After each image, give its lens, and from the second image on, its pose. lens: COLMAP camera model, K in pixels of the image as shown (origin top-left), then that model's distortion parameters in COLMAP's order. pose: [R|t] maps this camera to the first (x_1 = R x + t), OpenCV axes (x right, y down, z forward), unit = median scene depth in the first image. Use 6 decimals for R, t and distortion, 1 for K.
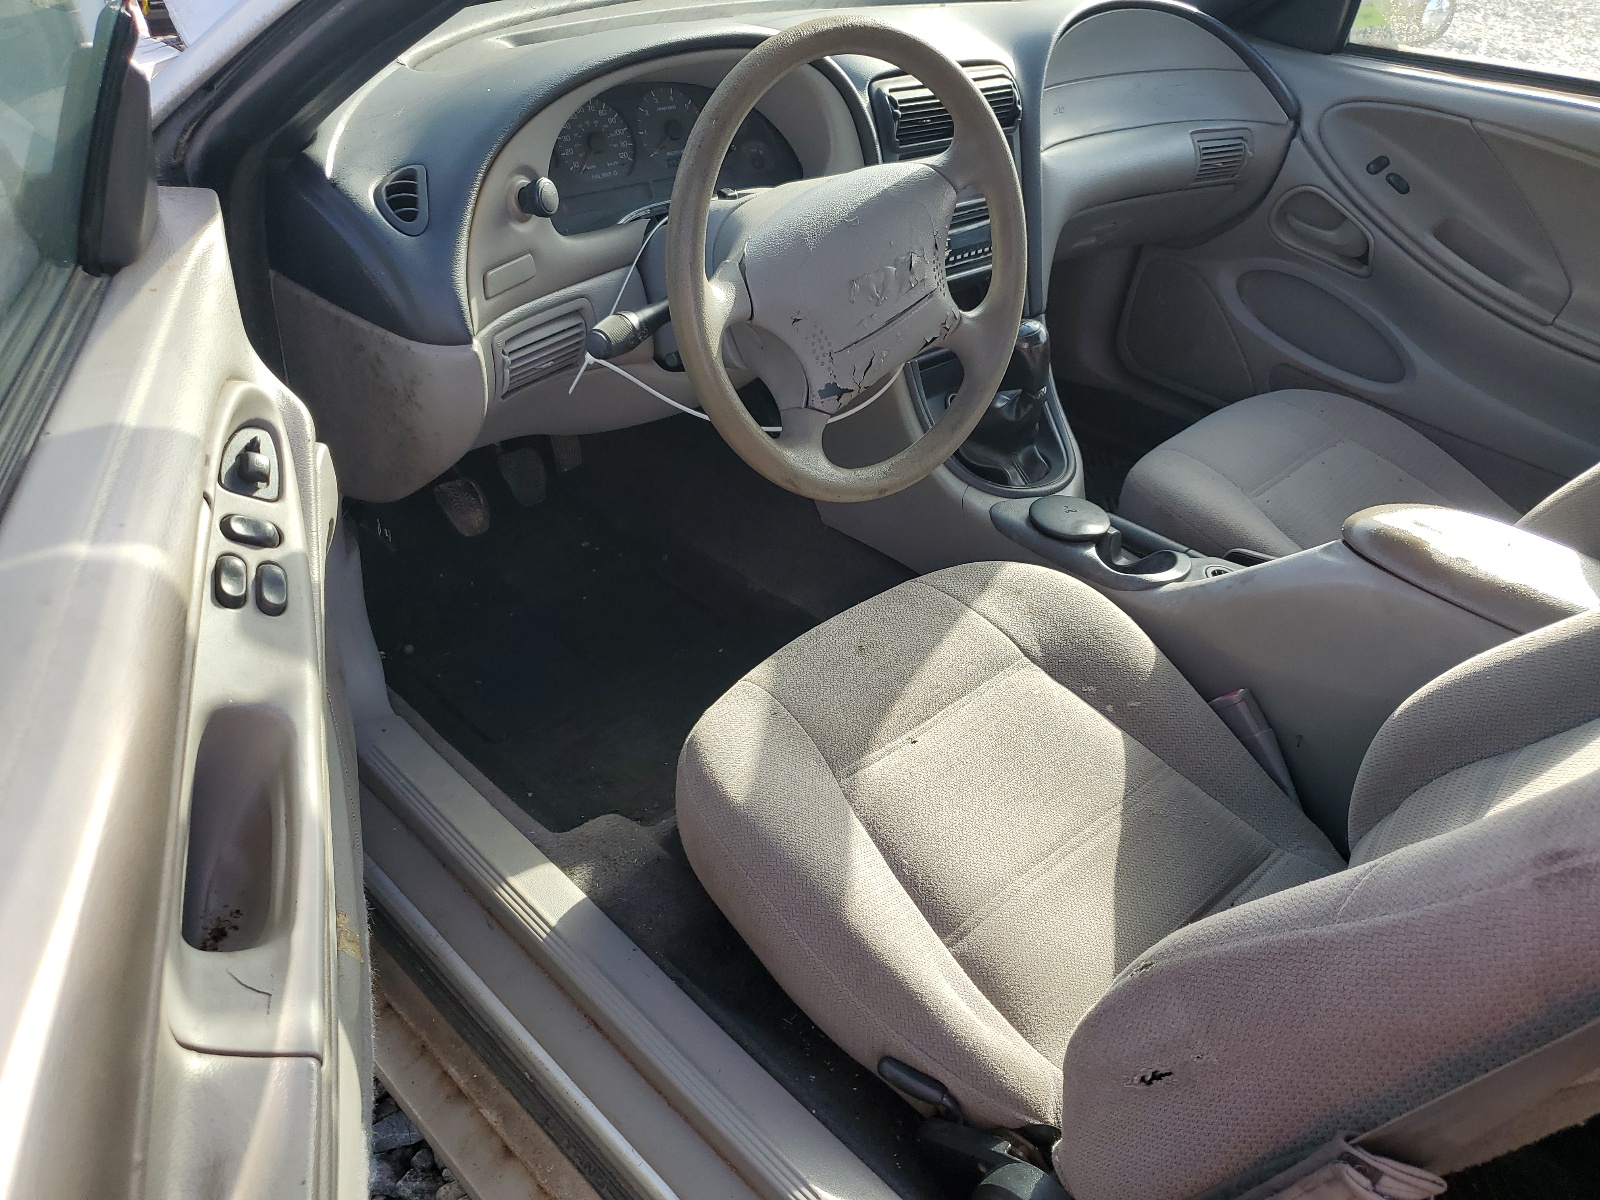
lens RADIAL K [[1207.6, 0, 799.8], [0, 1207.6, 603.2], [0, 0, 1]] dist [0.004488, 0.011882]
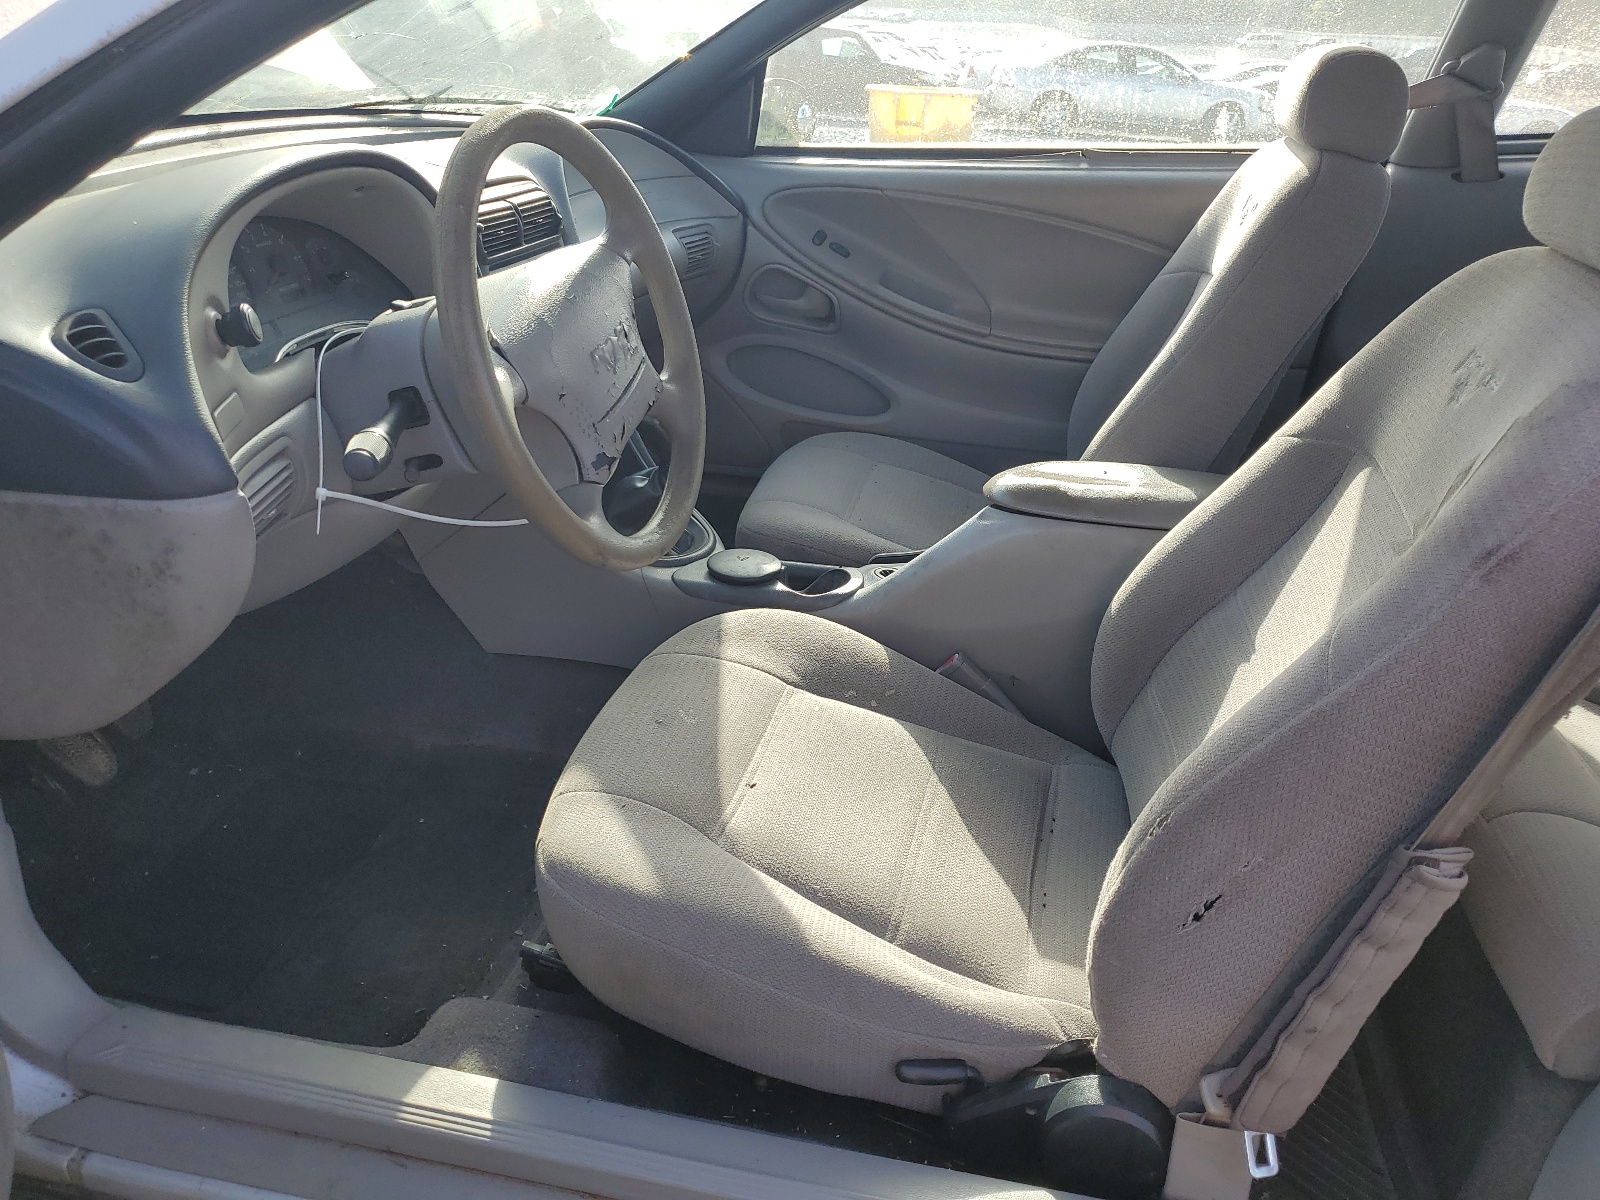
lens RADIAL K [[1207.6, 0, 798.7], [0, 1207.6, 598.1], [0, 0, 1]] dist [0.004488, 0.011882]
pose [[0.841811, -0.272972, 0.465661, -0.275688], [0.332240, 0.941950, -0.048441, 0.027173], [-0.425406, 0.195490, 0.883636, 0.061503]]
